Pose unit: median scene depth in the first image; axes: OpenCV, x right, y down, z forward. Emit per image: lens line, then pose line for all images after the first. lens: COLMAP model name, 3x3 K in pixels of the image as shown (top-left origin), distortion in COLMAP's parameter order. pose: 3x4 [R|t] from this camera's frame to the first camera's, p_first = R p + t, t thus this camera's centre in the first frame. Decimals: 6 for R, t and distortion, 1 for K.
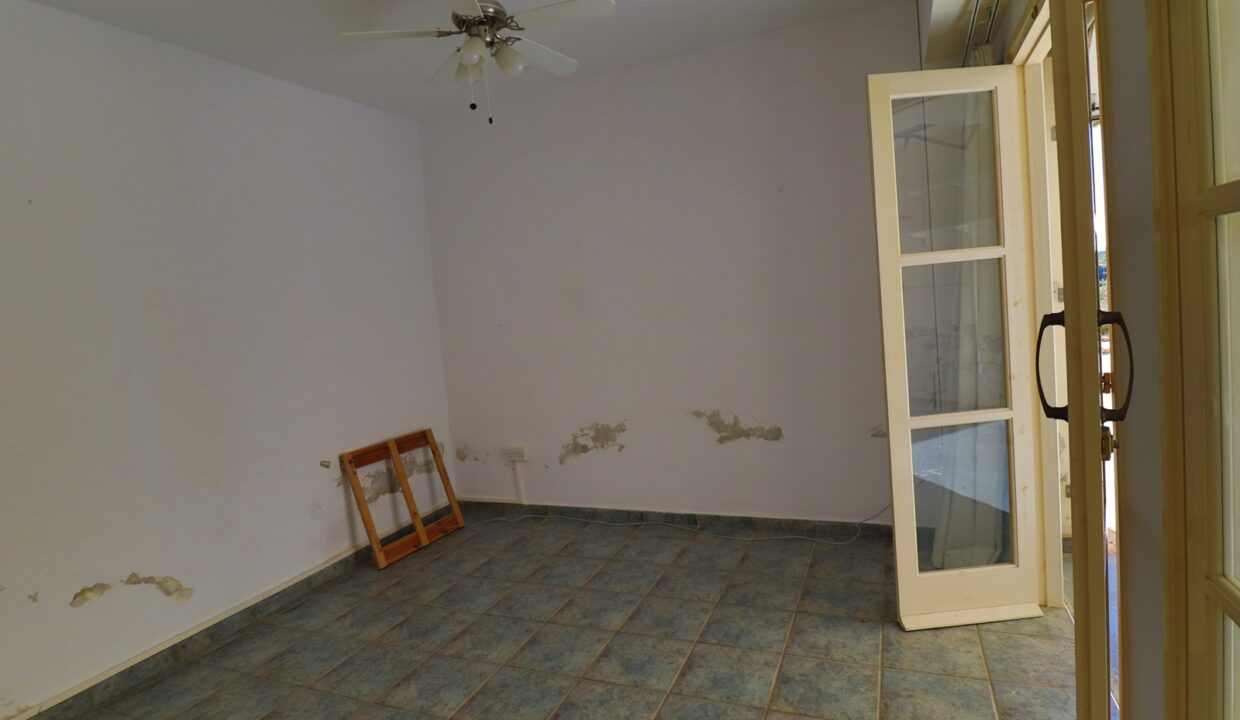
lens RADIAL K [[639.8, 0, 622.6], [0, 639.8, 349.4], [0, 0, 1]] dist [-0.011238, -0.002590]
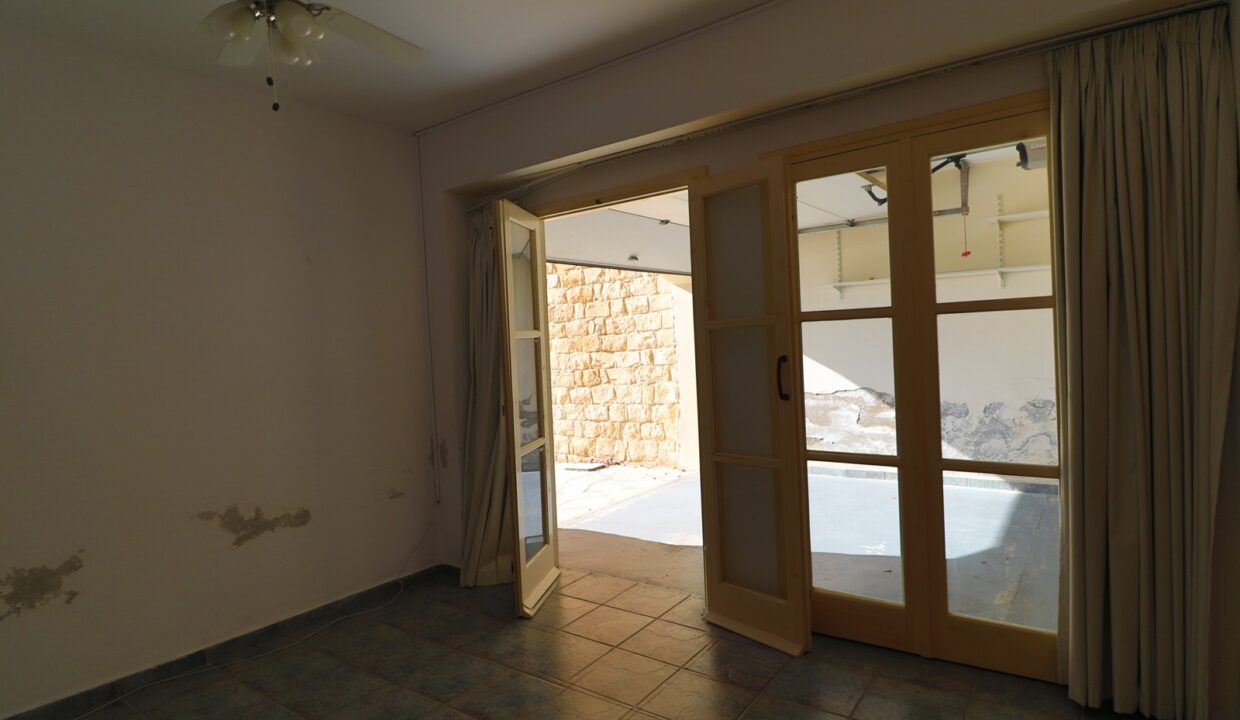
lens RADIAL K [[639.8, 0, 626.0], [0, 639.8, 363.8], [0, 0, 1]] dist [-0.011238, -0.002590]
pose [[0.224202, 0.053134, 0.973093, -0.553484], [0.105913, 0.991270, -0.078529, 0.032462], [-0.968770, 0.120670, 0.216617, 0.313871]]
